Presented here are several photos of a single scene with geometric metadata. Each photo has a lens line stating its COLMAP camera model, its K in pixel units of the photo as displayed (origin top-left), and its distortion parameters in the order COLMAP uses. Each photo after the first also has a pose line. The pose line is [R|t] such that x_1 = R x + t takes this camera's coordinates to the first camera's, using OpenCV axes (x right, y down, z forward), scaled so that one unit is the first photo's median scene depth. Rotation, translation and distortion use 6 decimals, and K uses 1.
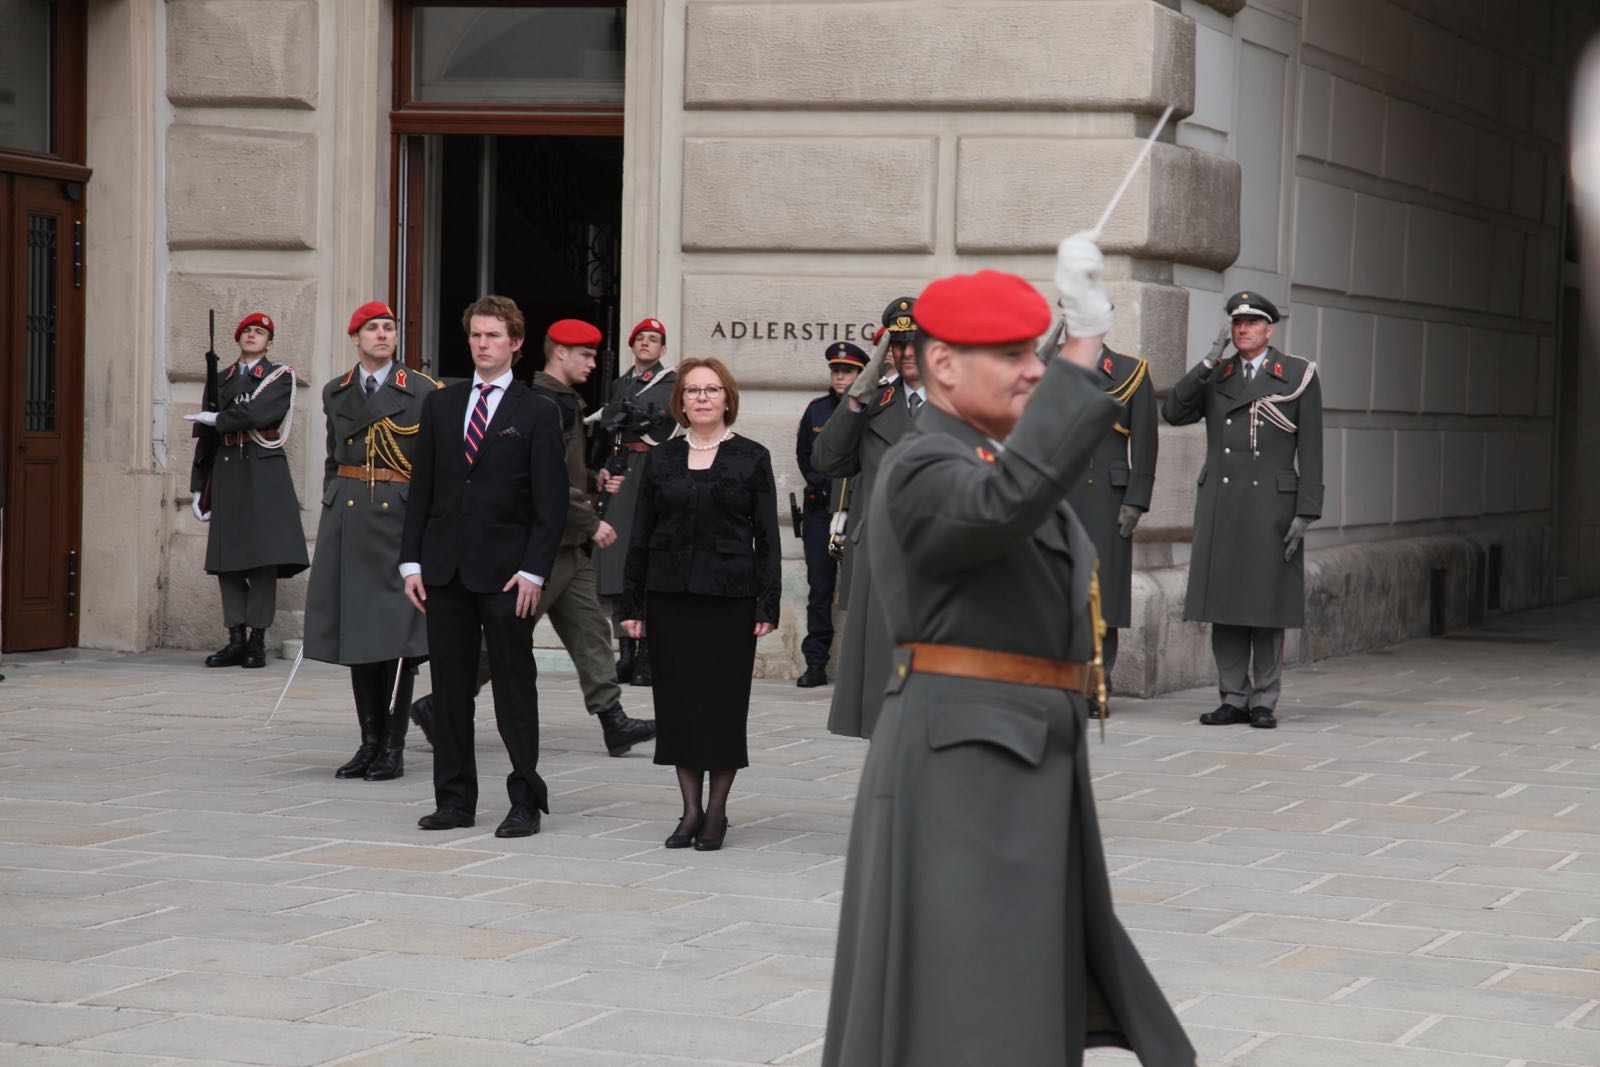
lens RADIAL K [[4360.1, 0, 800.0], [0, 4360.1, 533.5], [0, 0, 1]] dist [0.538726, 0.296876]
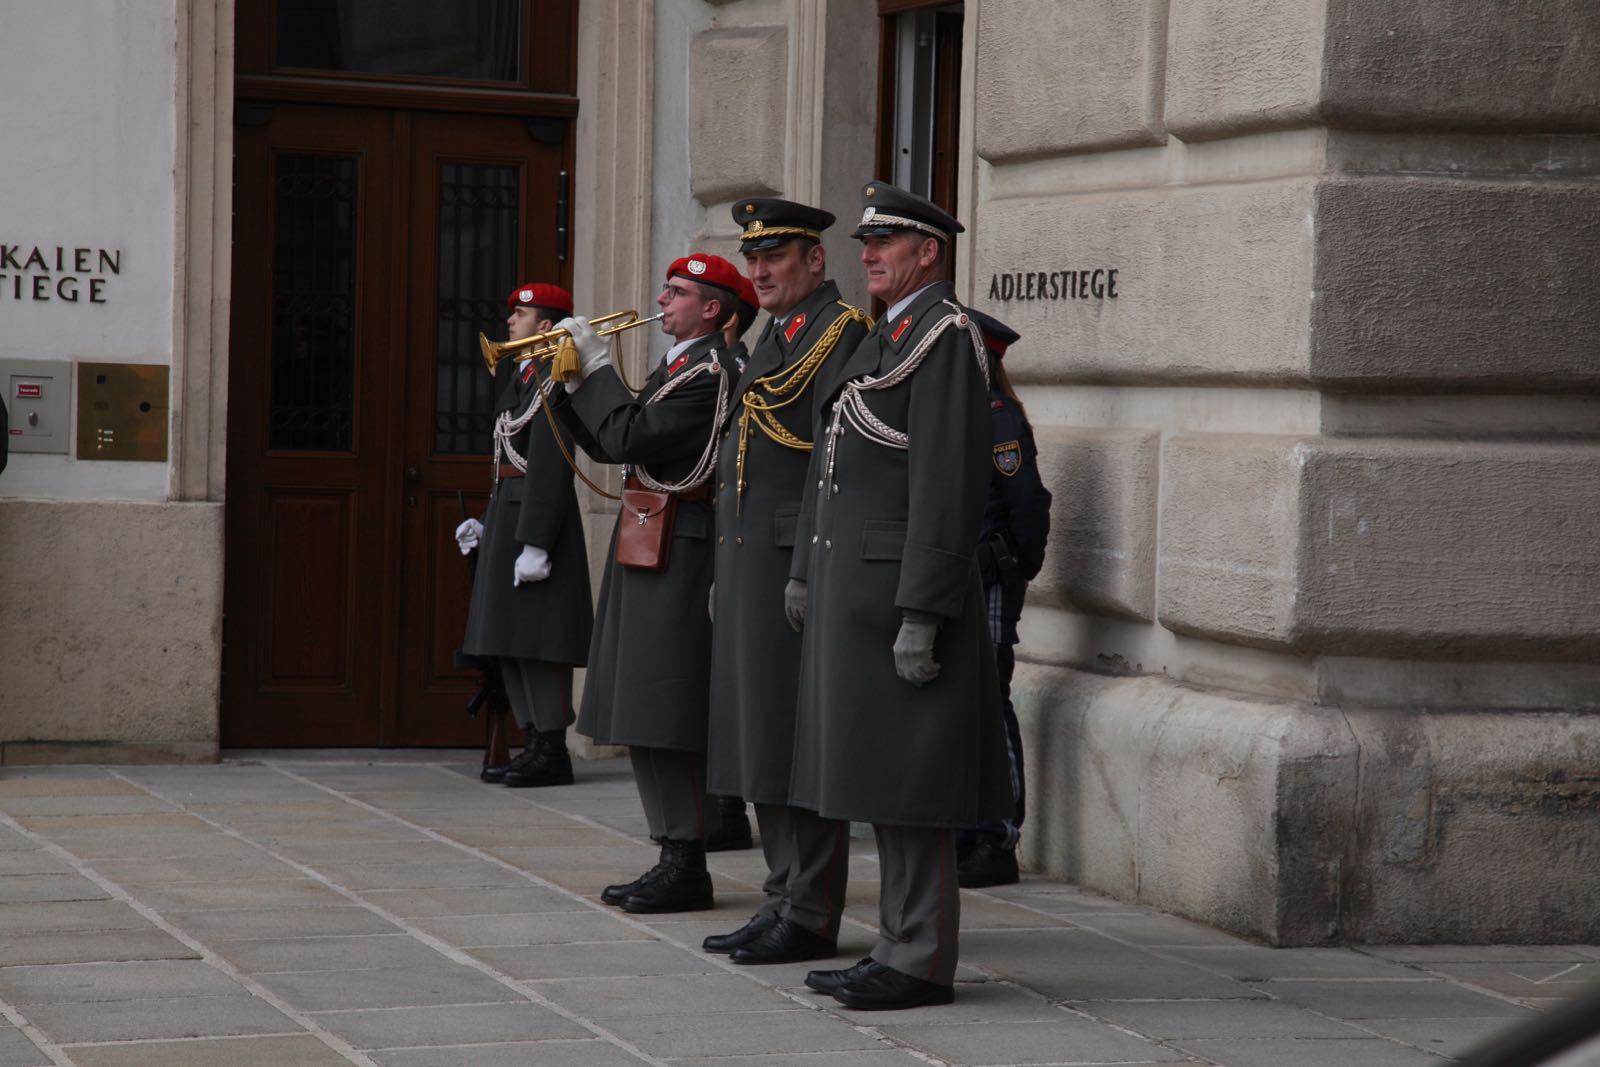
lens RADIAL K [[4360.1, 0, 800.0], [0, 4360.1, 533.5], [0, 0, 1]] dist [0.538726, 0.296876]
pose [[0.606118, 0.021170, -0.795093, 0.448361], [-0.038555, 0.999253, -0.002786, -0.008983], [0.794440, 0.032343, 0.606481, 0.592197]]
